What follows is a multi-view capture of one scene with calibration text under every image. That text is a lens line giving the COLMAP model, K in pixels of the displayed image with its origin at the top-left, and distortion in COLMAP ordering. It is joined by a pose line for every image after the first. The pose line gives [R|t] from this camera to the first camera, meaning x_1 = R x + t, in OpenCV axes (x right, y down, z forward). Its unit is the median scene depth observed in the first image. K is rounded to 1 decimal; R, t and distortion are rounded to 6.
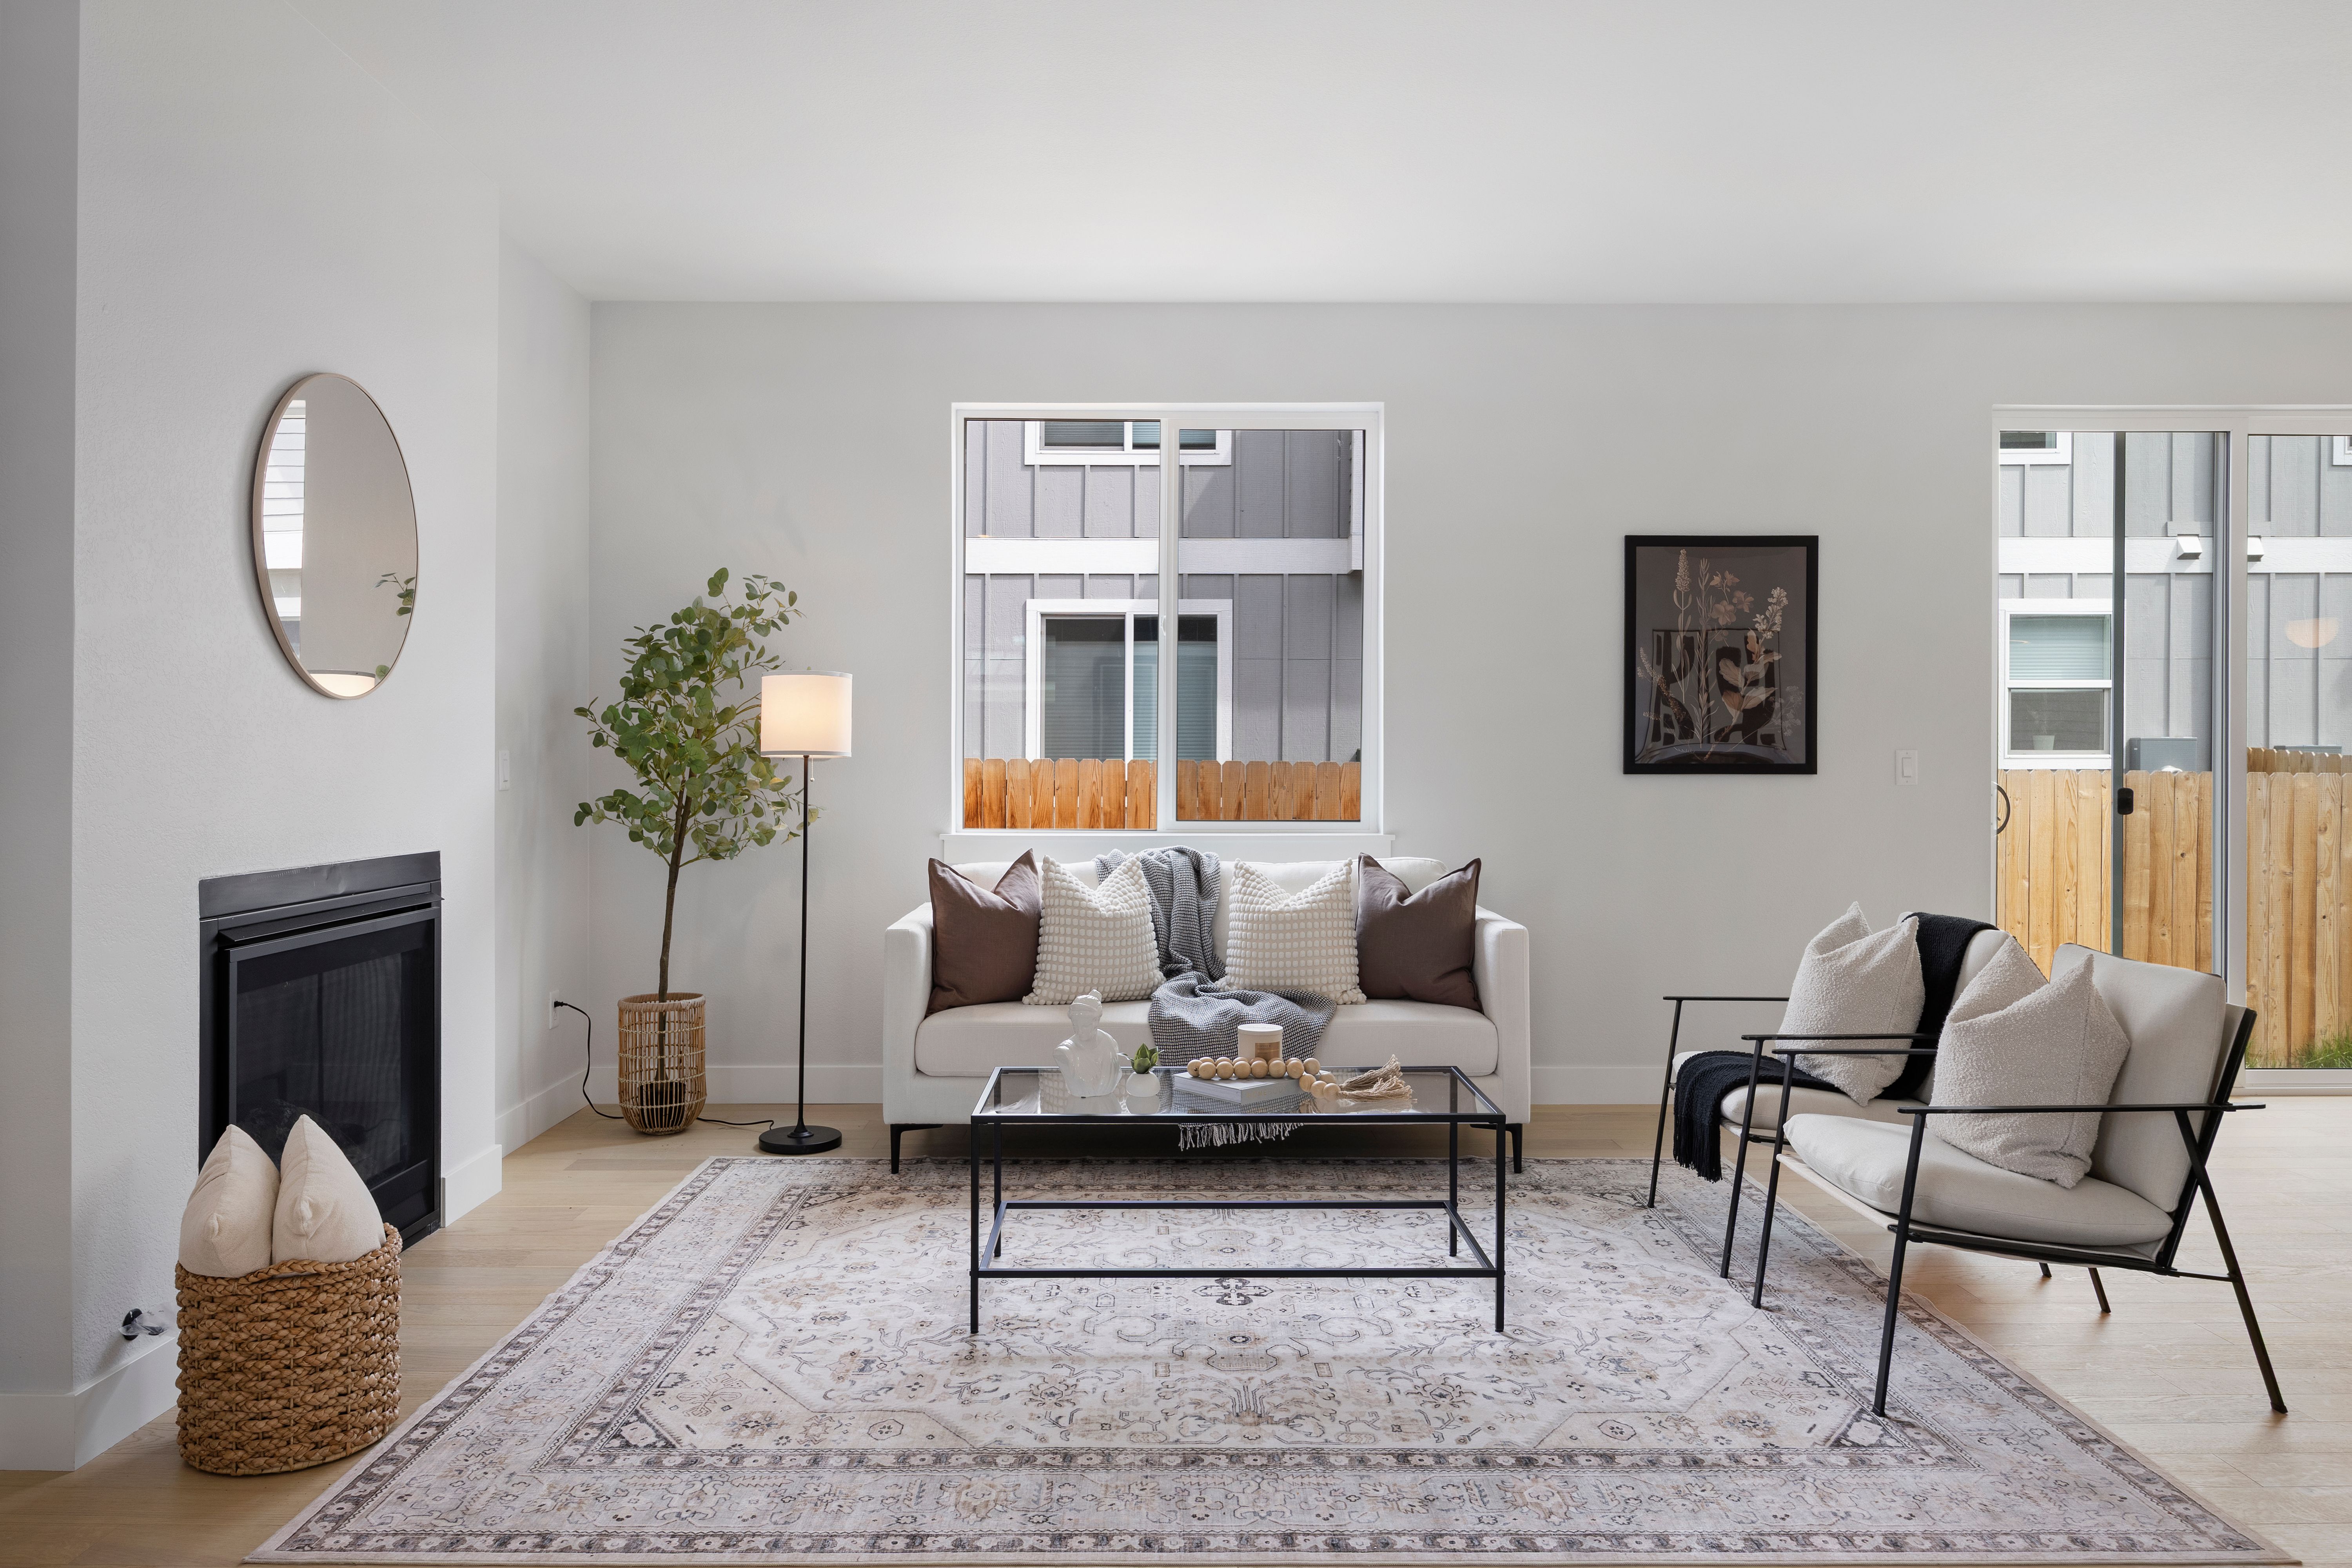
lens RADIAL K [[1590.5, 0, 1166.7], [0, 1590.5, 756.9], [0, 0, 1]] dist [-0.002806, 0.003576]
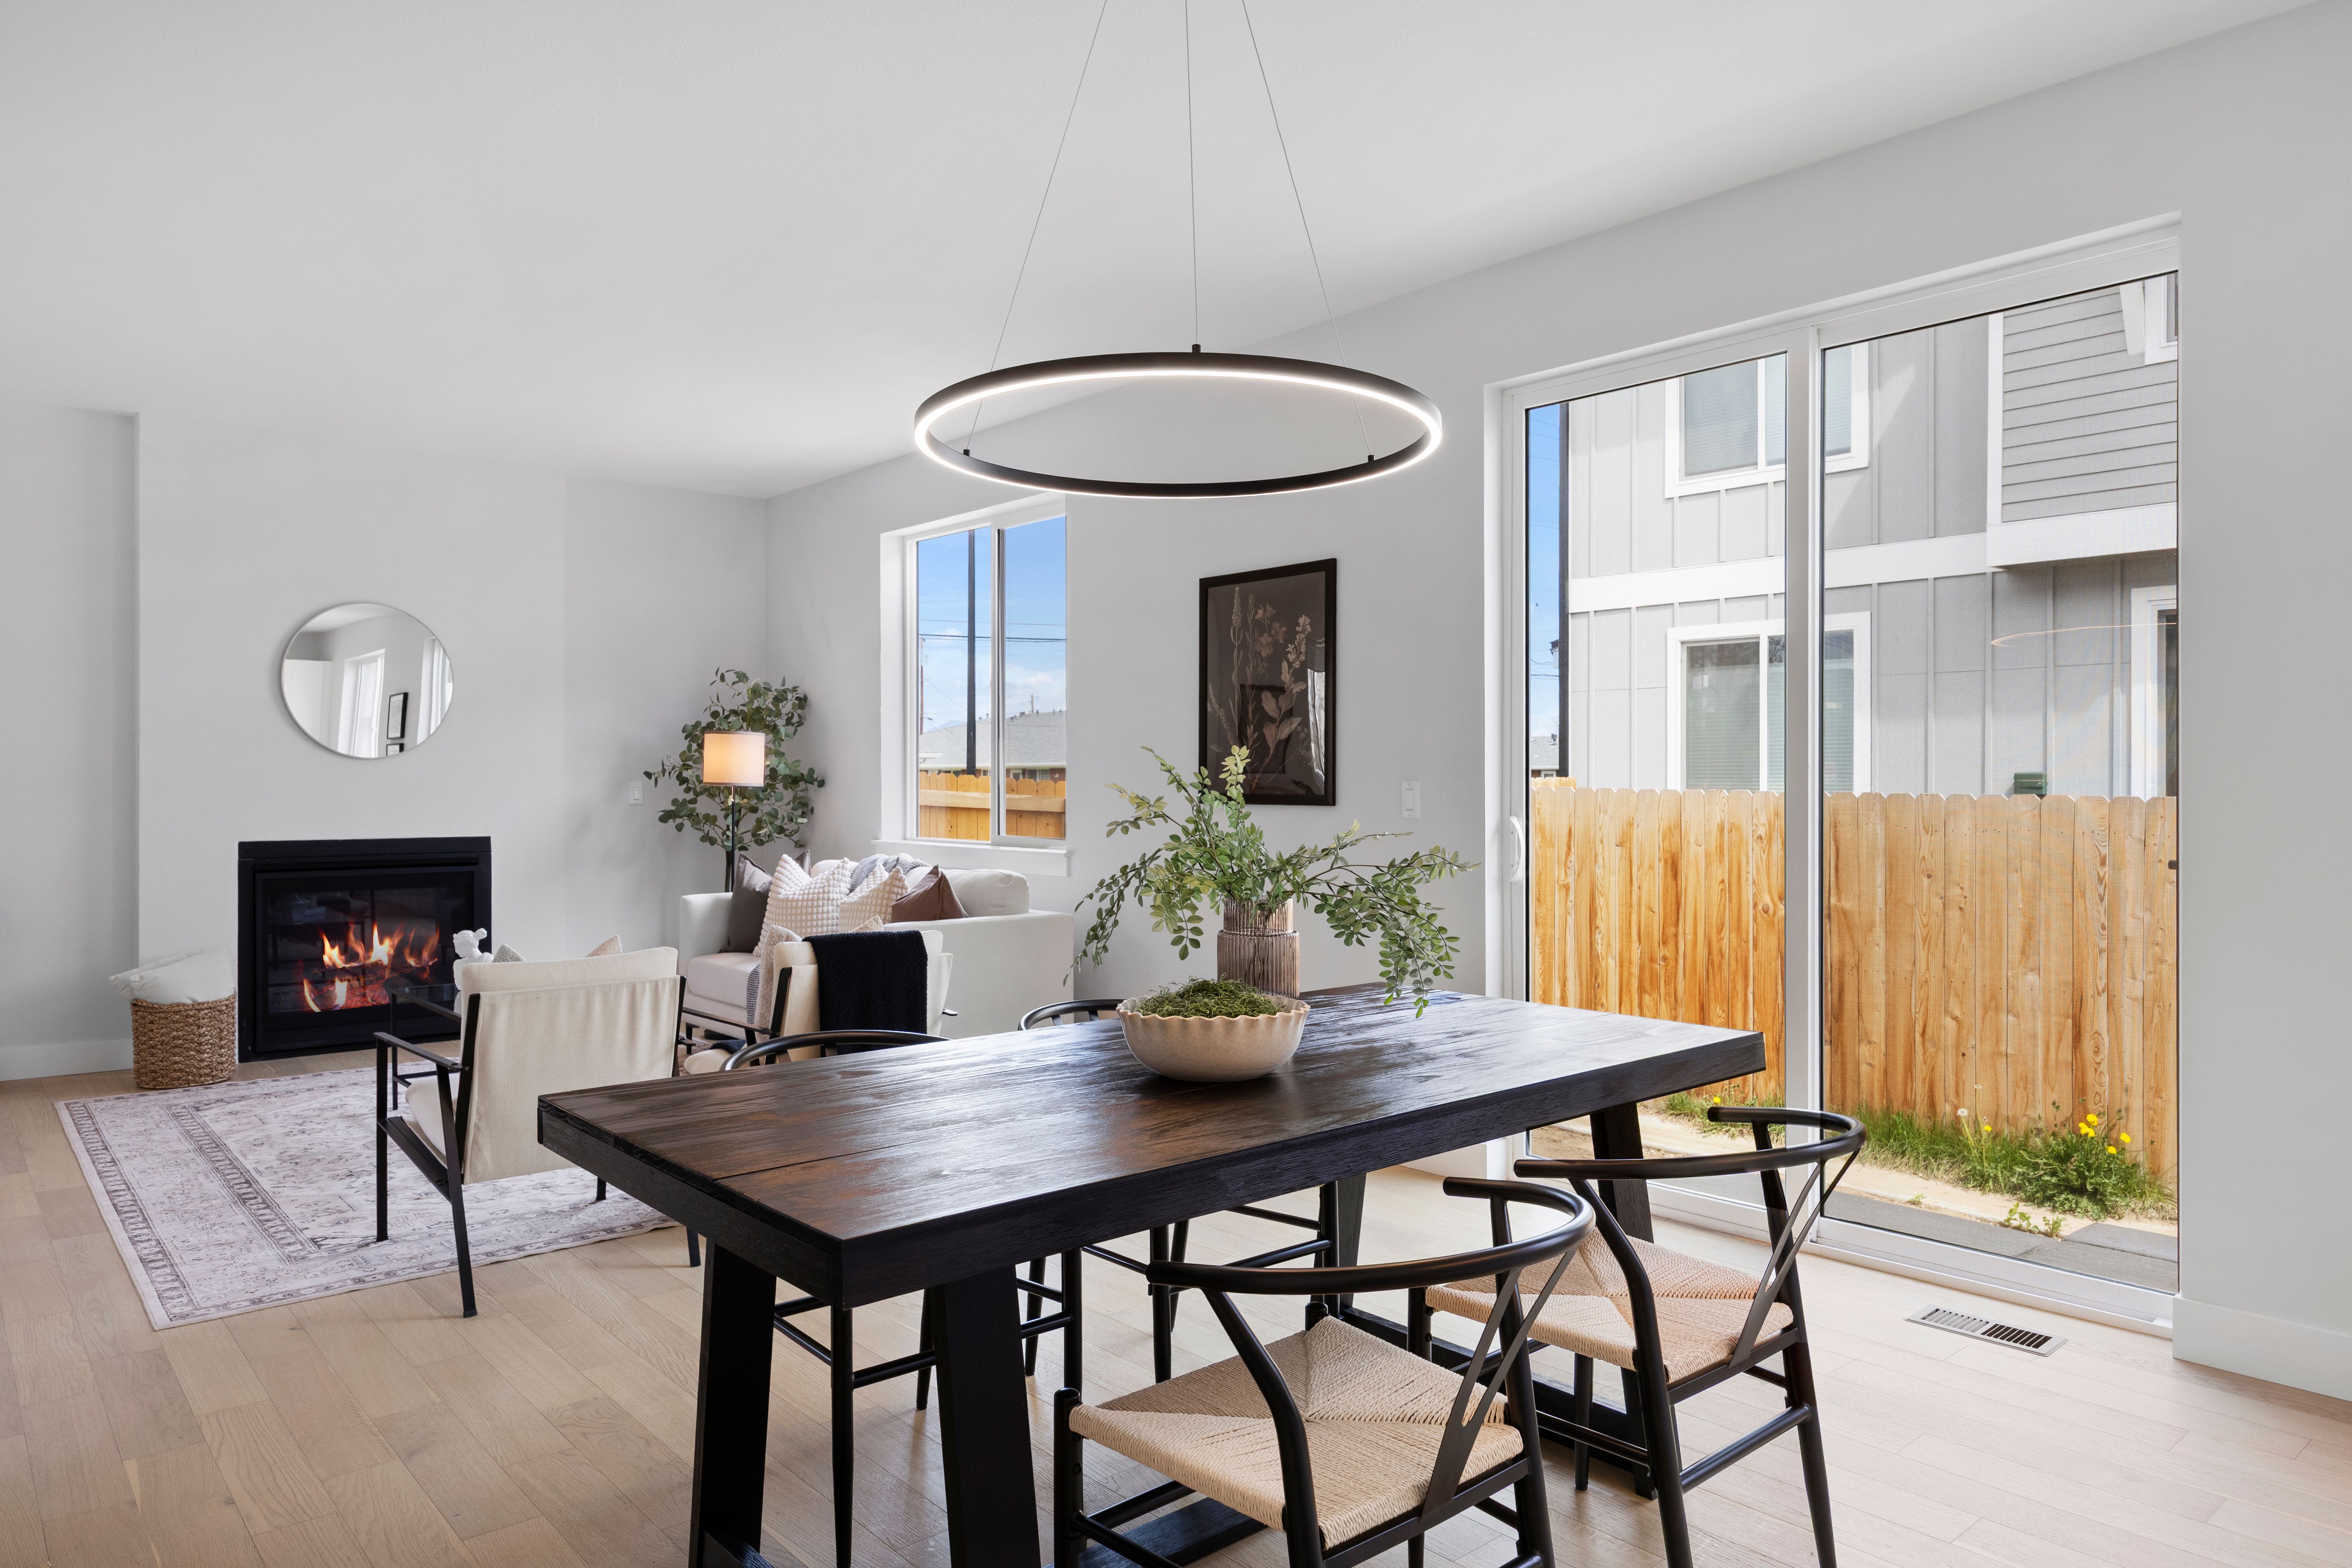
lens RADIAL K [[1486.9, 0, 1176.9], [0, 1486.9, 784.4], [0, 0, 1]] dist [-0.014478, -0.000521]
pose [[0.662333, 0.001735, -0.749207, 1.130845], [0.000443, 0.999996, 0.002707, -0.005225], [0.749209, -0.002124, 0.662330, 0.368676]]
